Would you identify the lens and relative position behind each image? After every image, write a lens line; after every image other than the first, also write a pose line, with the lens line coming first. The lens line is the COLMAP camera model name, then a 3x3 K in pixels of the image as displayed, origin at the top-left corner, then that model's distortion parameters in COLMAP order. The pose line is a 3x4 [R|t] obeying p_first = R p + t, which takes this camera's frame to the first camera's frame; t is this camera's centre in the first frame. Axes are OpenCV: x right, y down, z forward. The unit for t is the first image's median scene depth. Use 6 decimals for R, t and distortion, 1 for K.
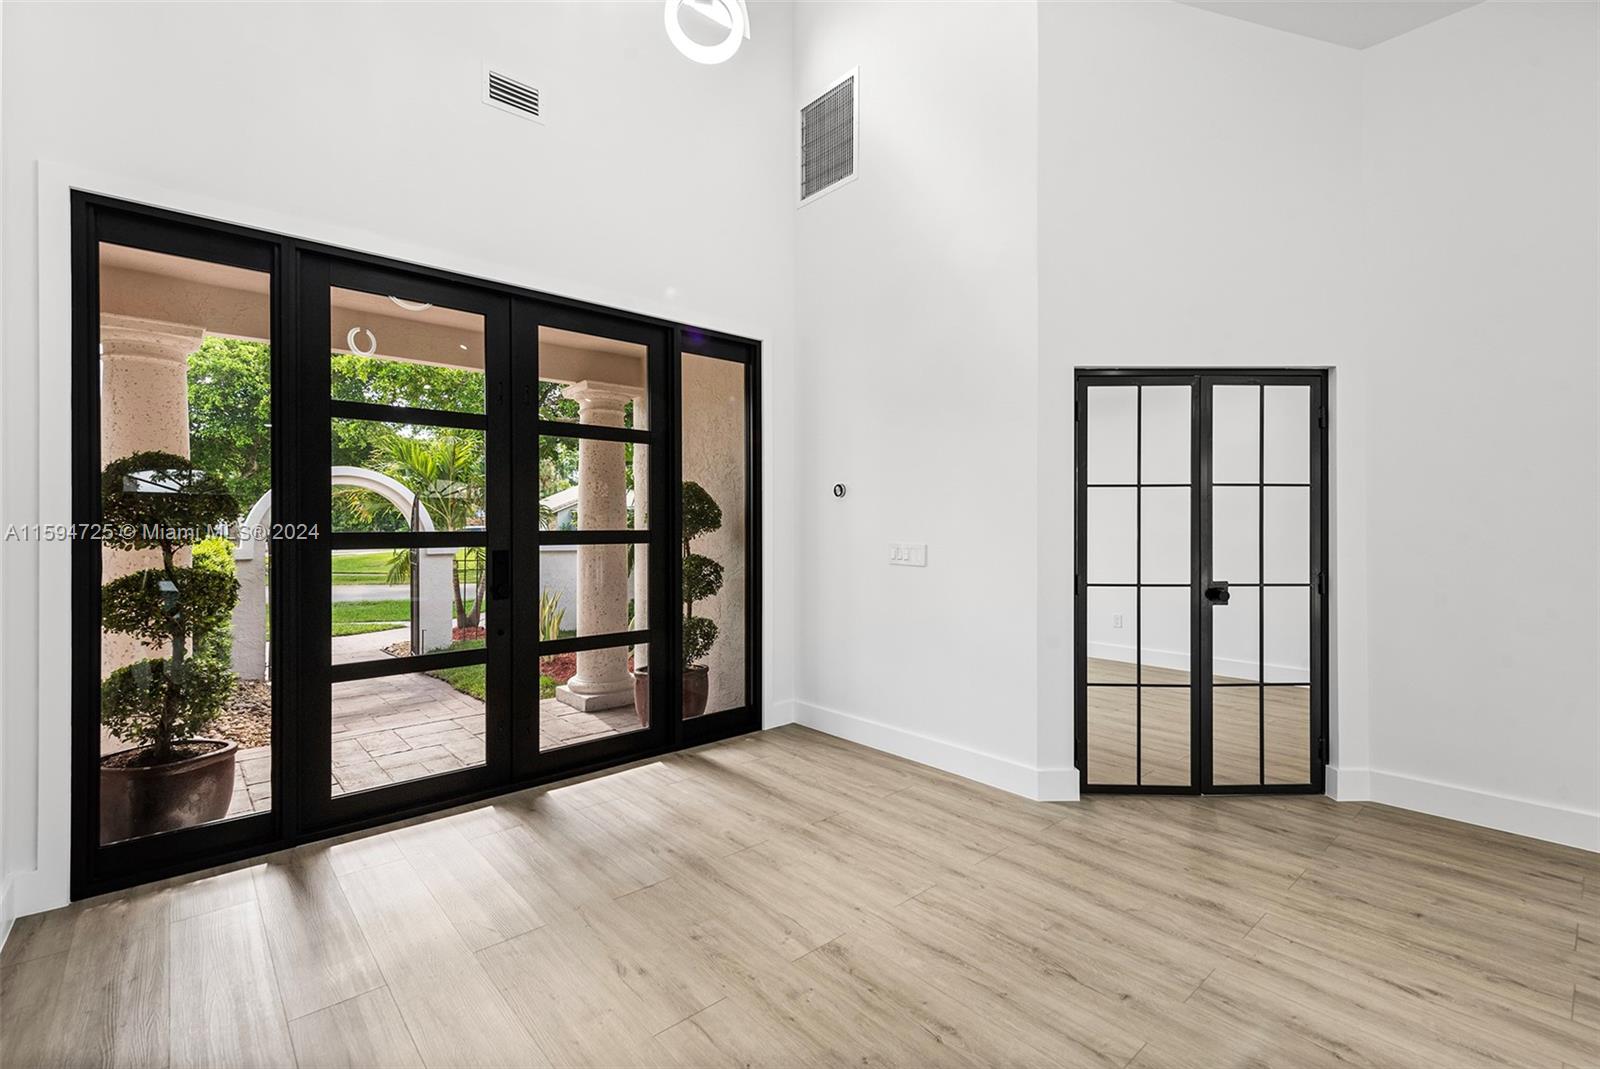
lens RADIAL K [[723.5, 0, 810.3], [0, 723.5, 517.8], [0, 0, 1]] dist [0.007377, -0.000855]
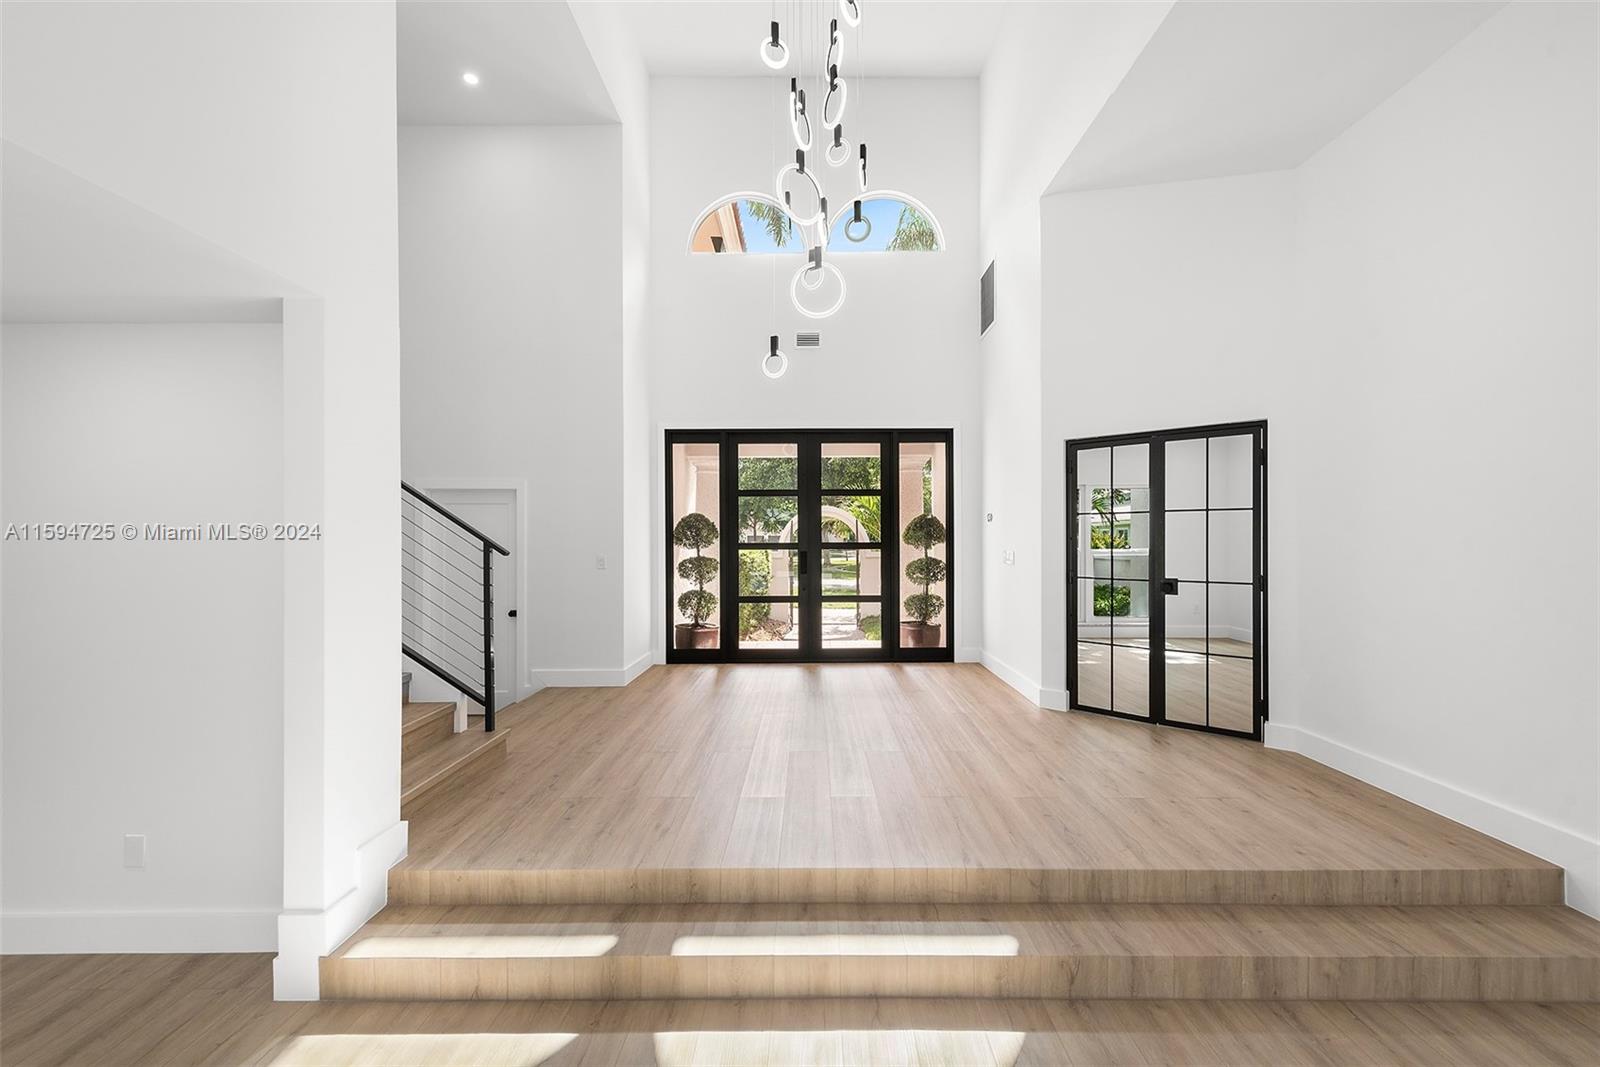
lens RADIAL K [[633.3, 0, 808.1], [0, 633.3, 542.0], [0, 0, 1]] dist [0.002647, 0.000387]
pose [[0.746211, 0.002653, -0.665704, 0.862911], [0.006534, 0.999915, 0.011309, -0.003295], [0.665677, -0.012789, 0.746130, -0.411841]]
